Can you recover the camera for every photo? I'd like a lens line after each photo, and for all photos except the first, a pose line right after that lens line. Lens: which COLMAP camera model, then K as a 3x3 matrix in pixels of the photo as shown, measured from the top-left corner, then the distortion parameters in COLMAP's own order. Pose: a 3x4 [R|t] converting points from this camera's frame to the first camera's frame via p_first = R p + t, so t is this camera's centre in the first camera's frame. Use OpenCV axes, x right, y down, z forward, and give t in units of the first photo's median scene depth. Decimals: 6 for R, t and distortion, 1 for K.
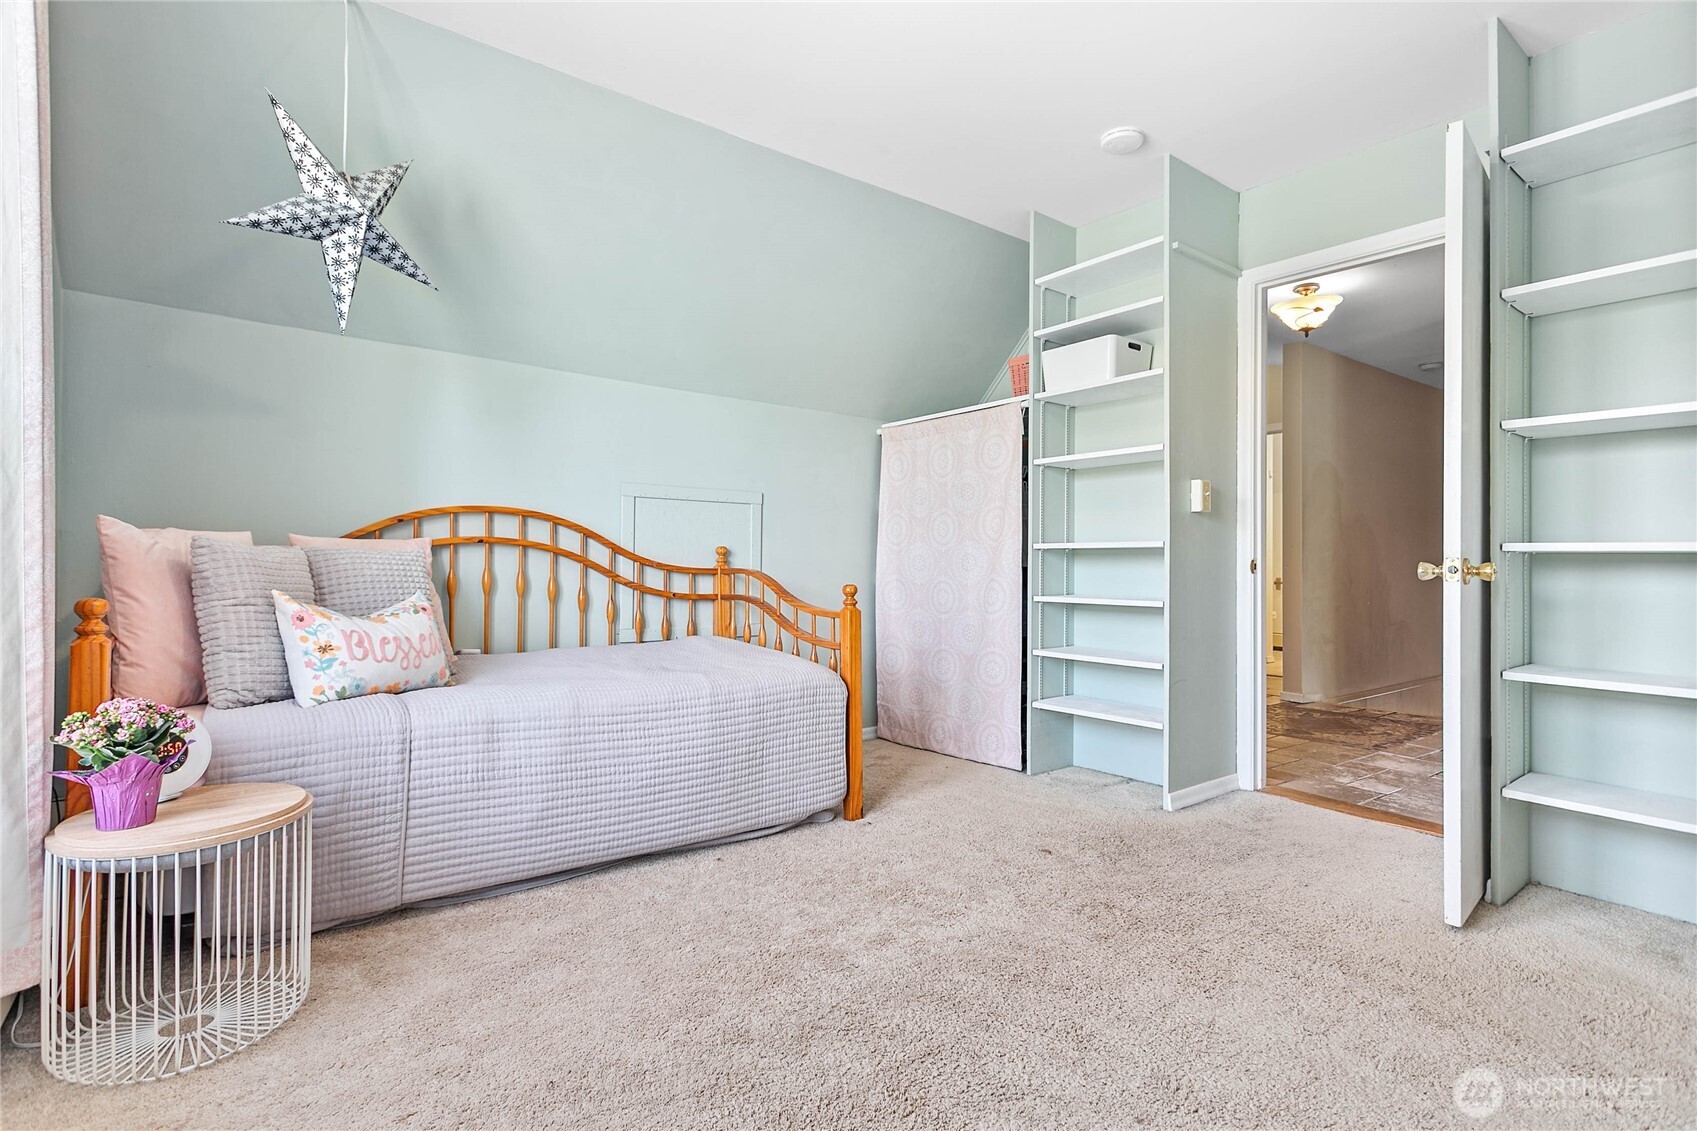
lens RADIAL K [[810.2, 0, 850.0], [0, 810.2, 560.7], [0, 0, 1]] dist [-0.025050, 0.010604]
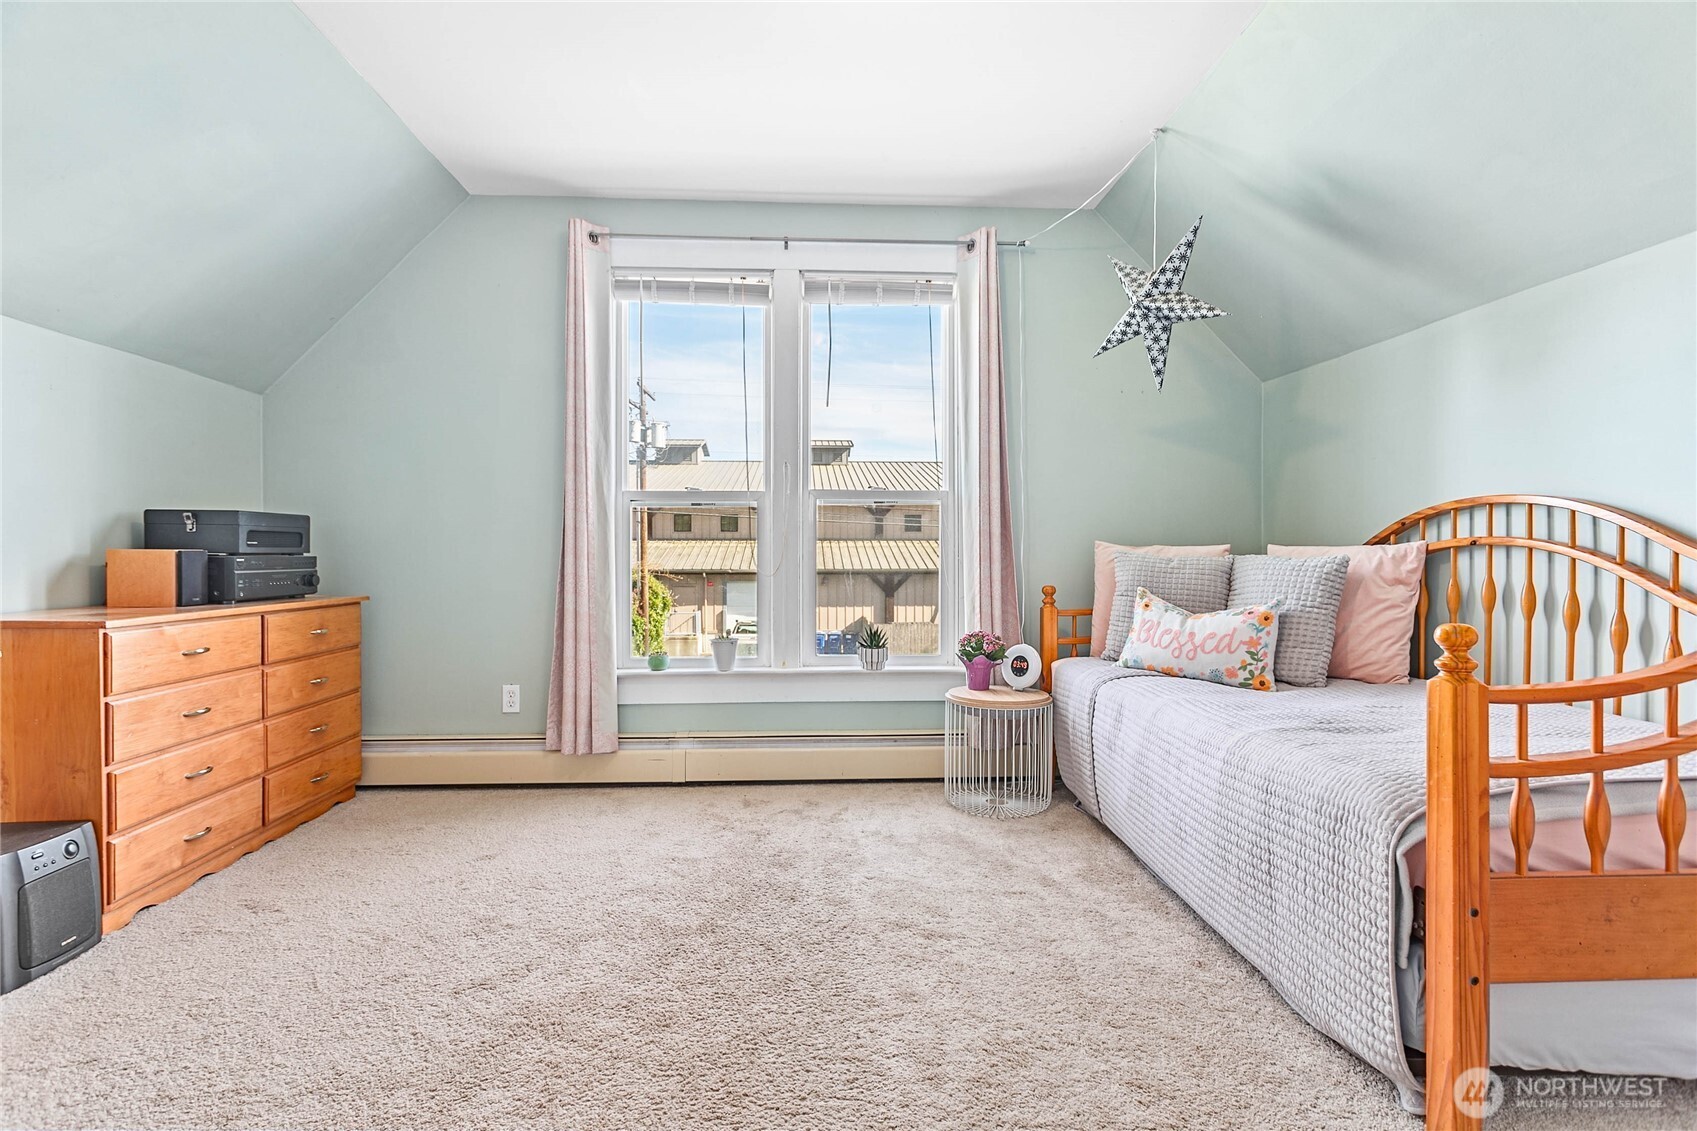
lens RADIAL K [[810.2, 0, 849.9], [0, 810.2, 563.3], [0, 0, 1]] dist [-0.025050, 0.010604]
pose [[-0.564499, 0.003051, -0.825428, 0.602731], [0.002211, 0.999995, 0.002184, -0.007707], [0.825431, -0.000592, -0.564503, 1.076618]]
